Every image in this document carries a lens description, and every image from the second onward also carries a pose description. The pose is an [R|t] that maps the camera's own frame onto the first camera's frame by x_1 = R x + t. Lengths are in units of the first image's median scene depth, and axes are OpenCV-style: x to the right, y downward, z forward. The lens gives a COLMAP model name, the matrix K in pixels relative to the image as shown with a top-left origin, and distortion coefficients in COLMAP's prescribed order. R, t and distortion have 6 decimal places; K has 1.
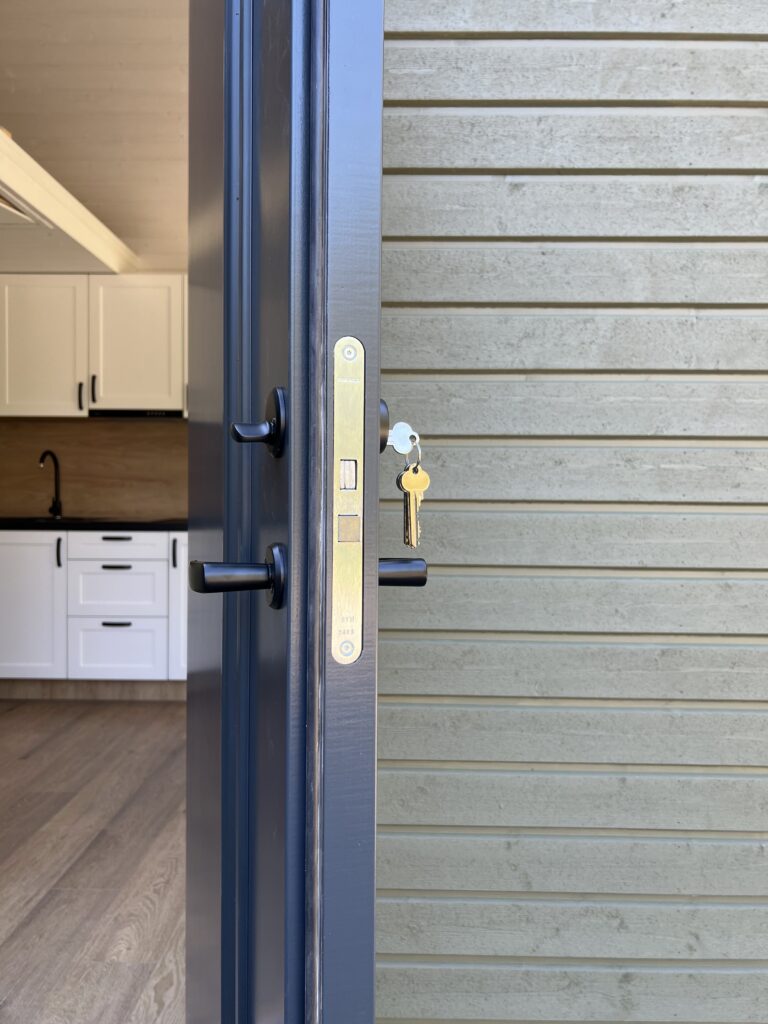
lens RADIAL K [[768.2, 0, 384.0], [0, 768.2, 512.0], [0, 0, 1]] dist [0.030460, -0.025747]
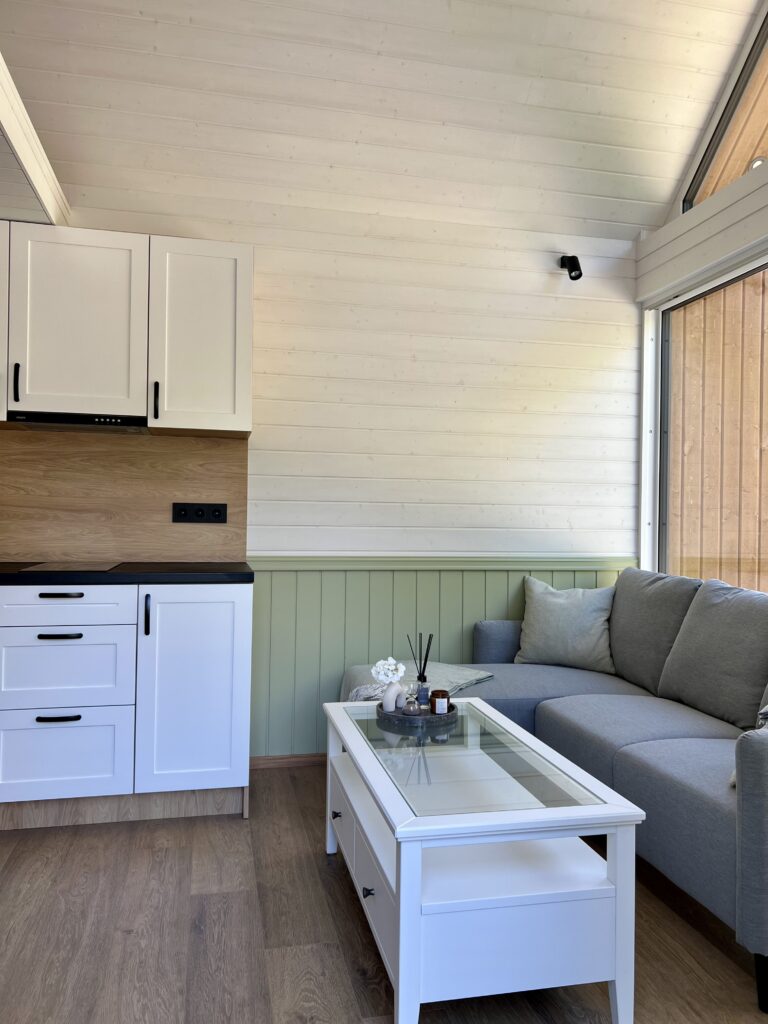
lens RADIAL K [[768.2, 0, 384.0], [0, 768.2, 512.0], [0, 0, 1]] dist [0.030460, -0.025747]
pose [[0.973823, 0.004922, 0.227255, -0.207886], [0.002119, 0.999526, -0.030727, -0.017745], [-0.227298, 0.030404, 0.973350, 0.236325]]
